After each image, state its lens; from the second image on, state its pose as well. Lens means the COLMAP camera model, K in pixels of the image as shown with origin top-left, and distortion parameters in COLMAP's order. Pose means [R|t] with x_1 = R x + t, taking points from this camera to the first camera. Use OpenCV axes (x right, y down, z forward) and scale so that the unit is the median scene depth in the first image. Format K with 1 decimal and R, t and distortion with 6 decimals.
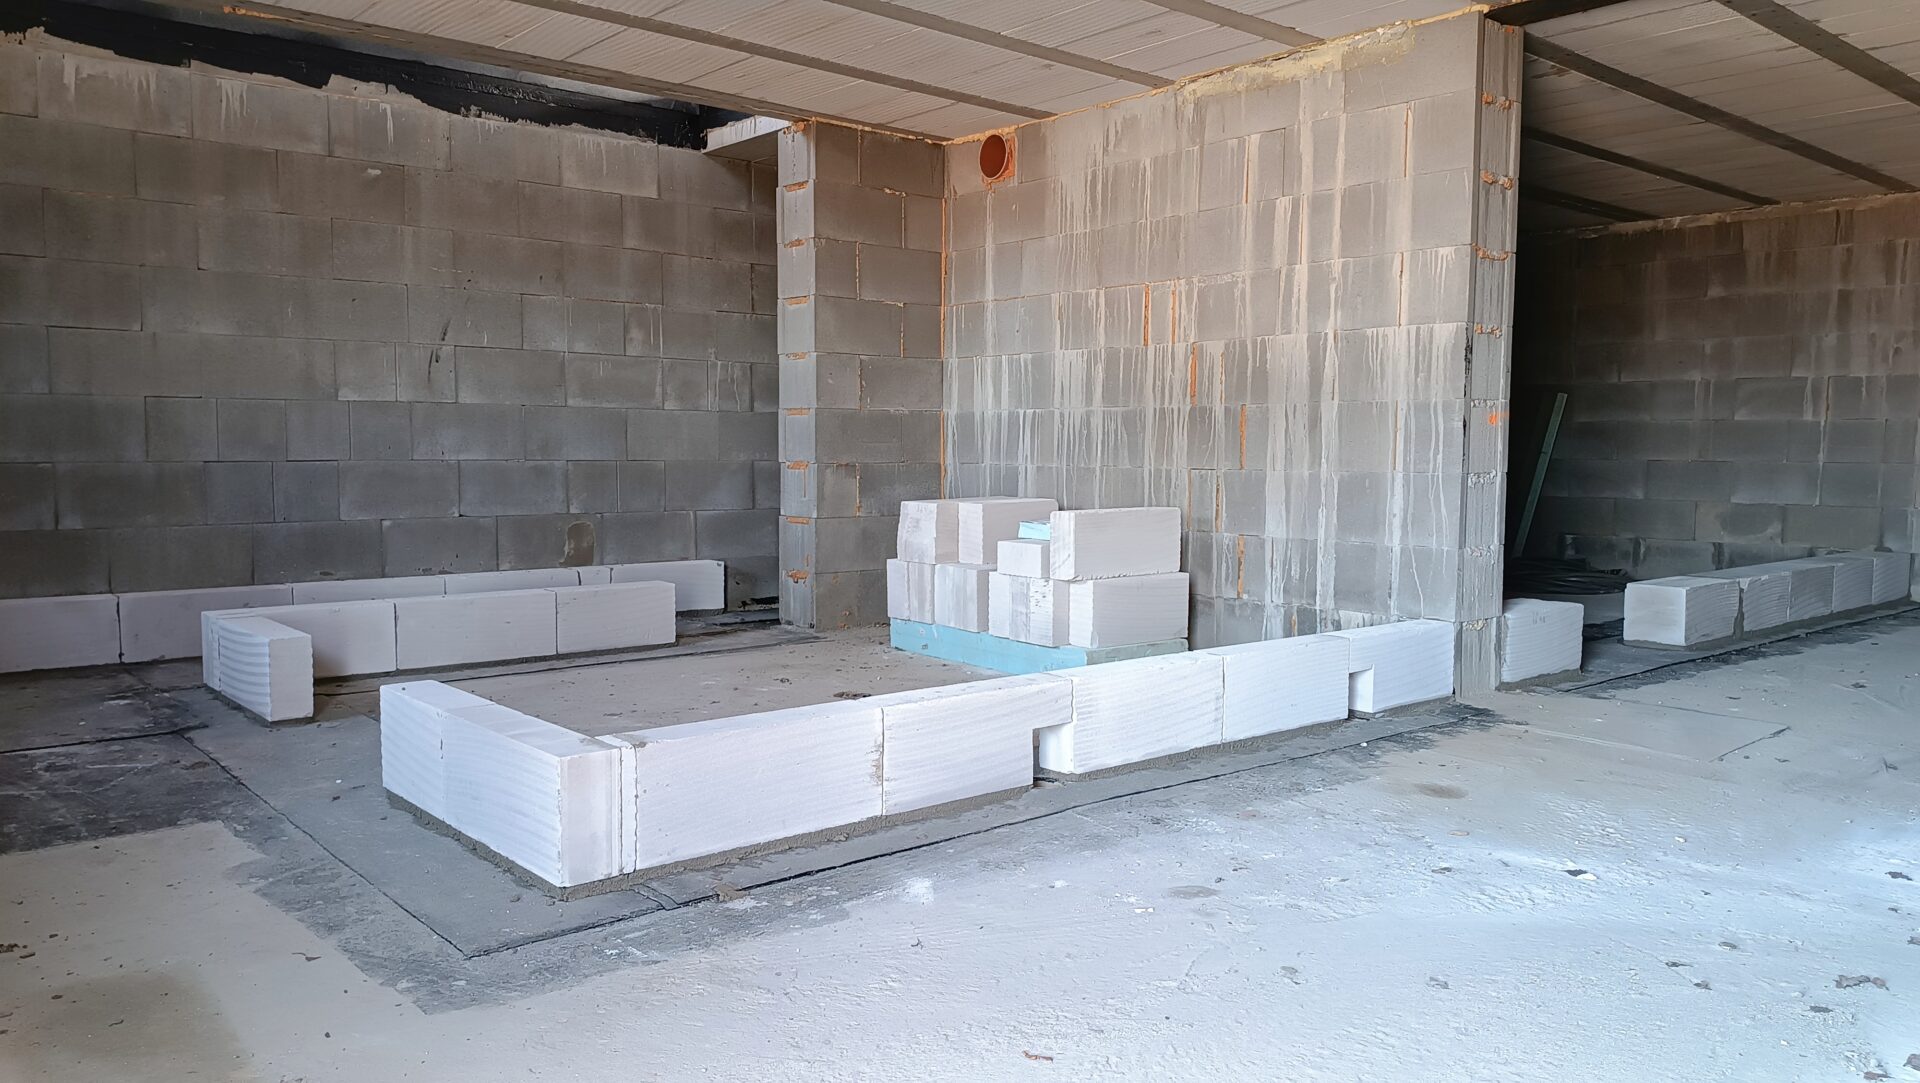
lens RADIAL K [[1402.7, 0, 960.0], [0, 1402.7, 541.5], [0, 0, 1]] dist [0.011331, -0.001315]
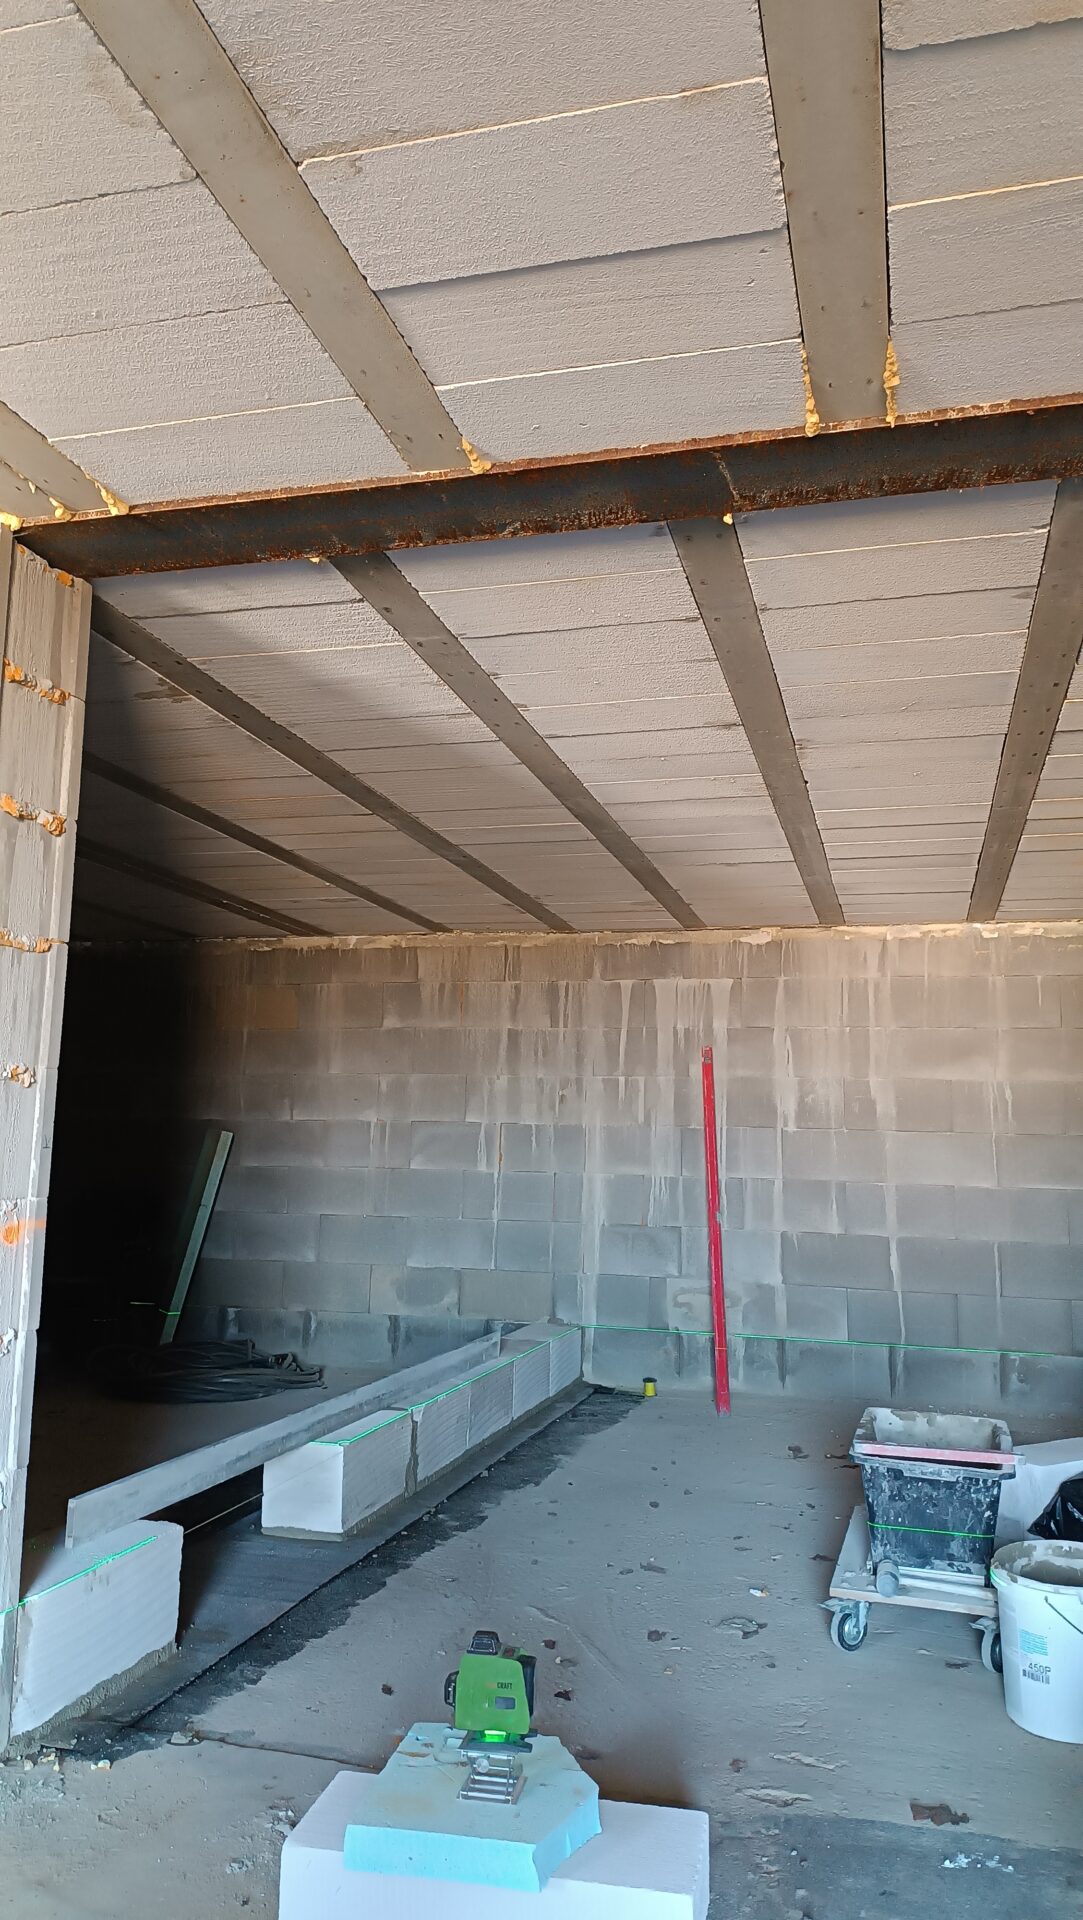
lens RADIAL K [[1402.7, 0, 541.5], [0, 1402.7, 960.0], [0, 0, 1]] dist [0.011331, -0.001315]
pose [[0.831276, 0.088930, 0.548700, 0.133458], [0.022371, 0.980967, -0.192881, -0.045446], [-0.555410, 0.172612, 0.813465, 0.232431]]
